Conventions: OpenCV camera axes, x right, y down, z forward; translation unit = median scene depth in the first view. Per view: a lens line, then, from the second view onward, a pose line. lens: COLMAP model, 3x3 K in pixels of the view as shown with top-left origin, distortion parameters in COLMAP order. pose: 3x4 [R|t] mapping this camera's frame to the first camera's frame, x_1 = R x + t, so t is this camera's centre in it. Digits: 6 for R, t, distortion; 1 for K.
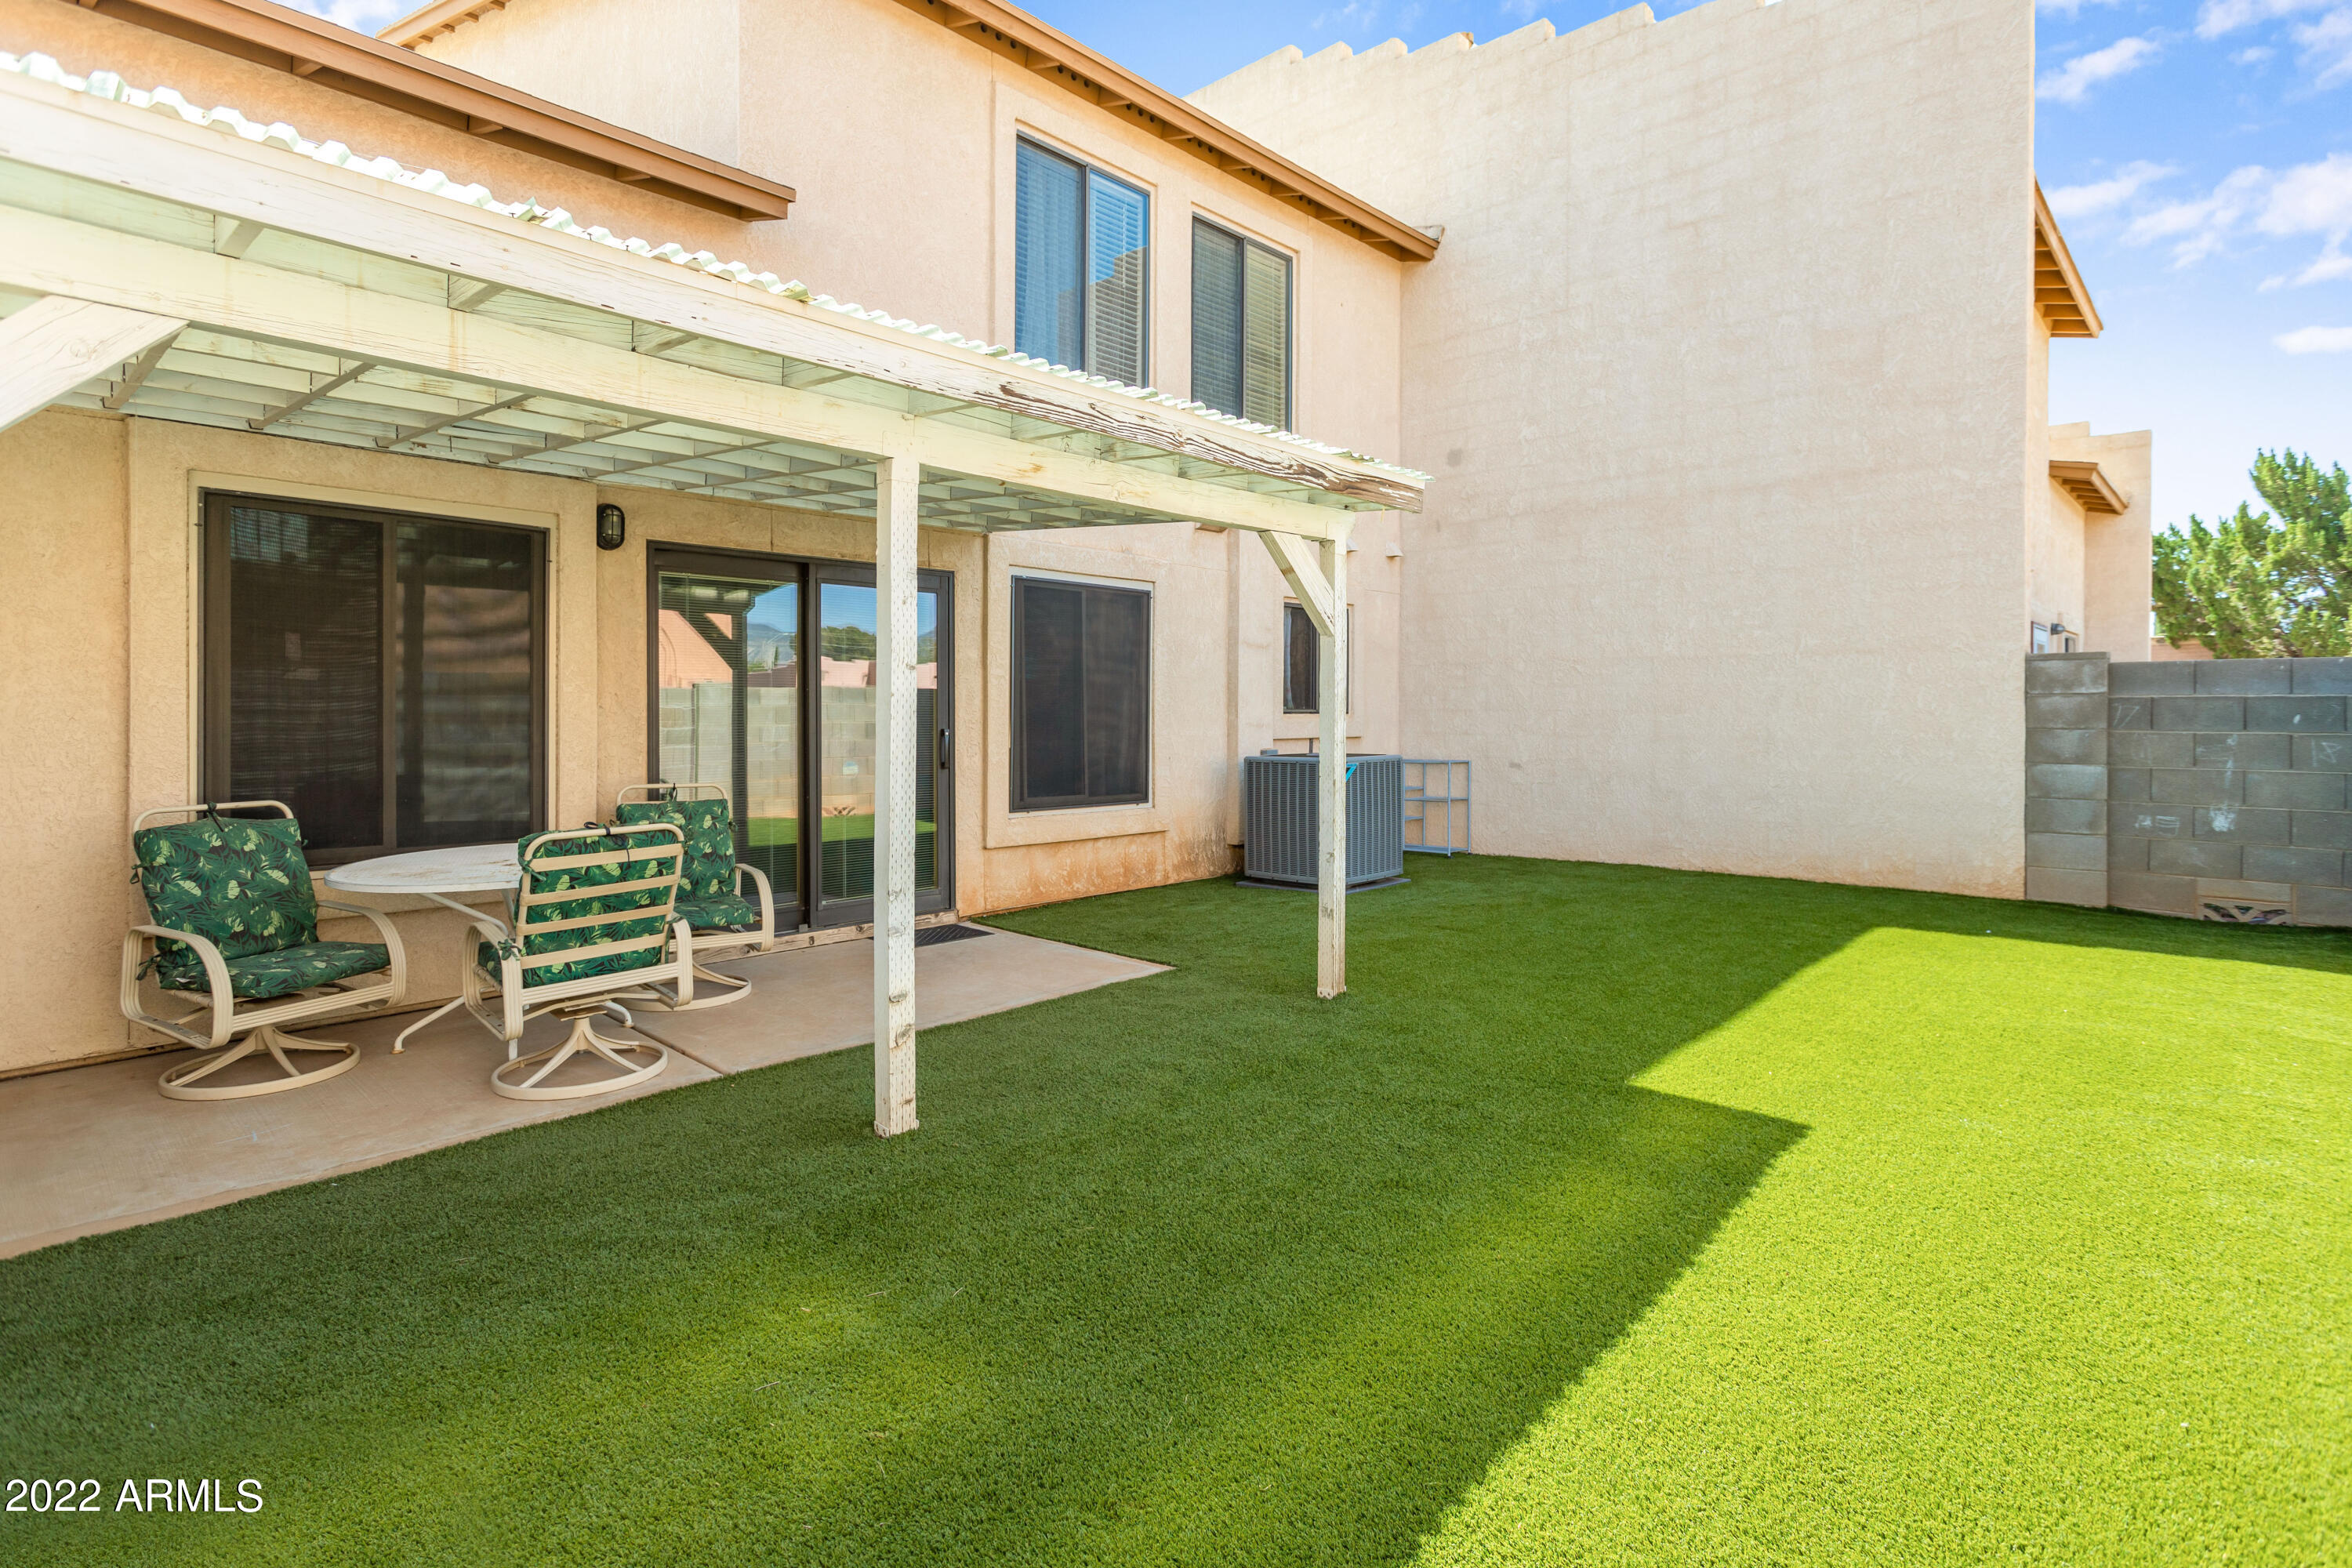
lens RADIAL K [[1171.9, 0, 1174.9], [0, 1171.9, 700.8], [0, 0, 1]] dist [-0.000527, -0.000064]
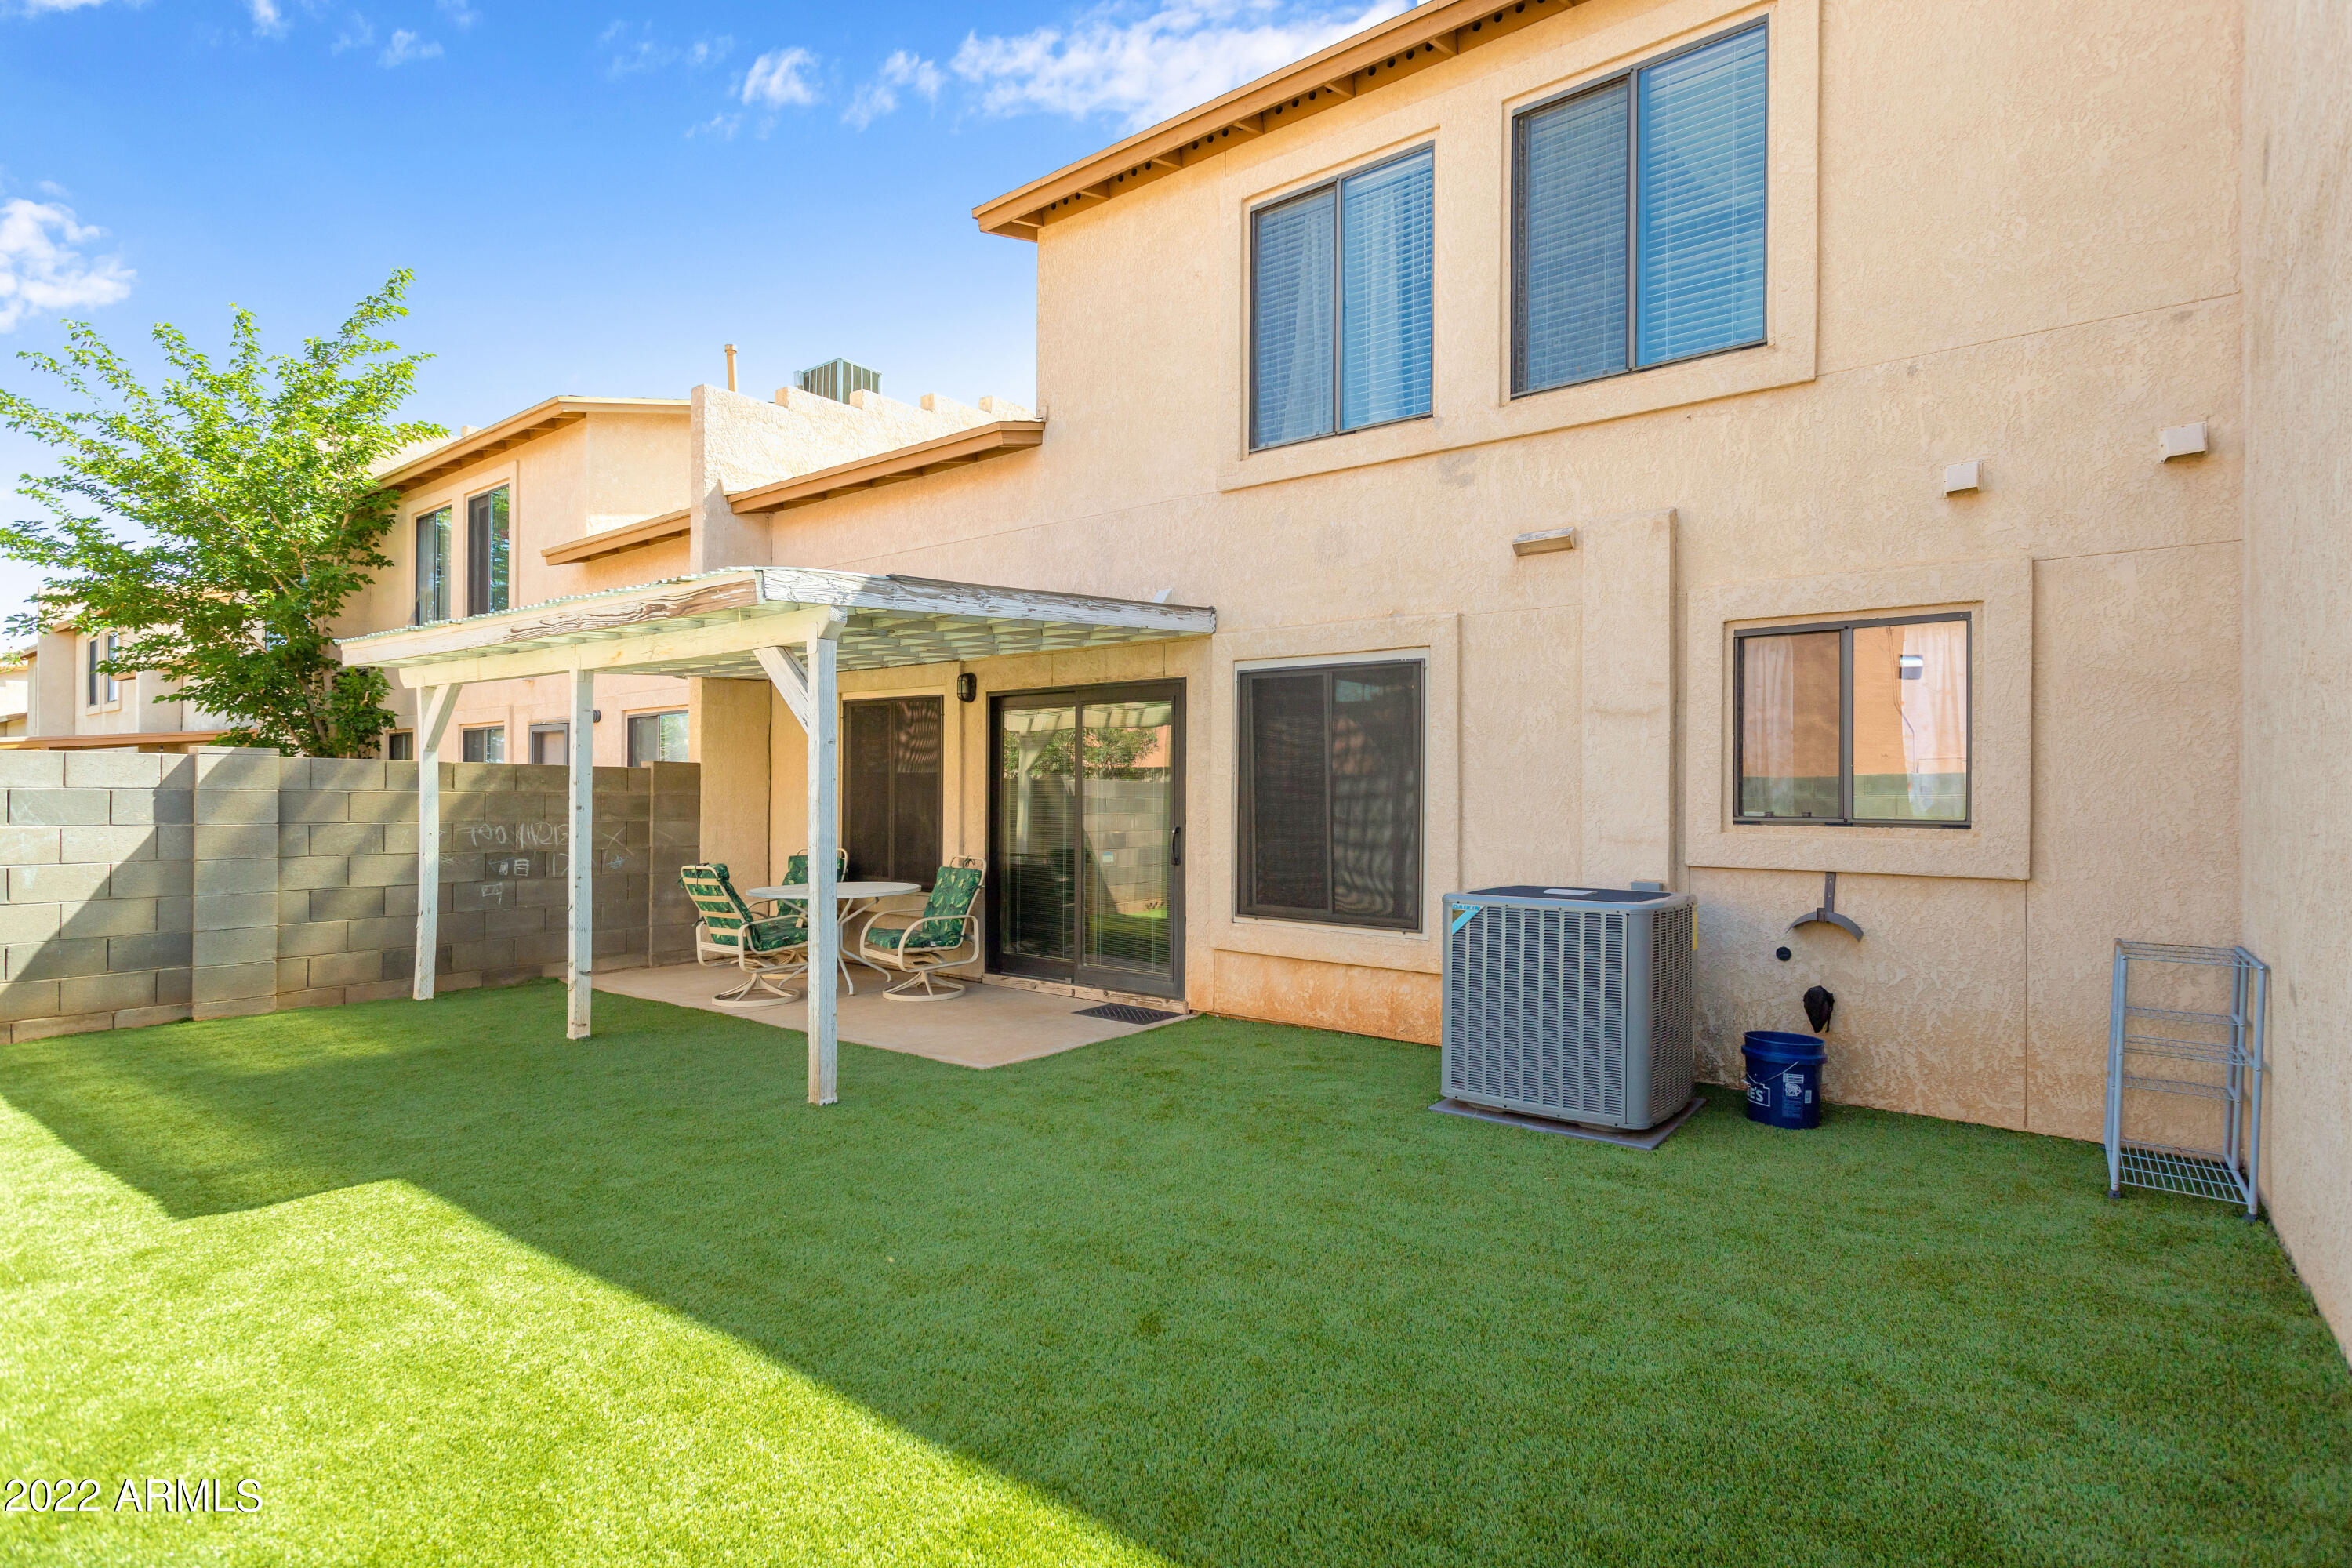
lens RADIAL K [[1136.1, 0, 1176.0], [0, 1136.1, 784.0], [0, 0, 1]] dist [0.001321, 0.000384]
pose [[0.107709, -0.009394, -0.994138, 0.852443], [0.000785, 0.999956, -0.009364, -0.005716], [0.994182, 0.000228, 0.107712, 0.916418]]
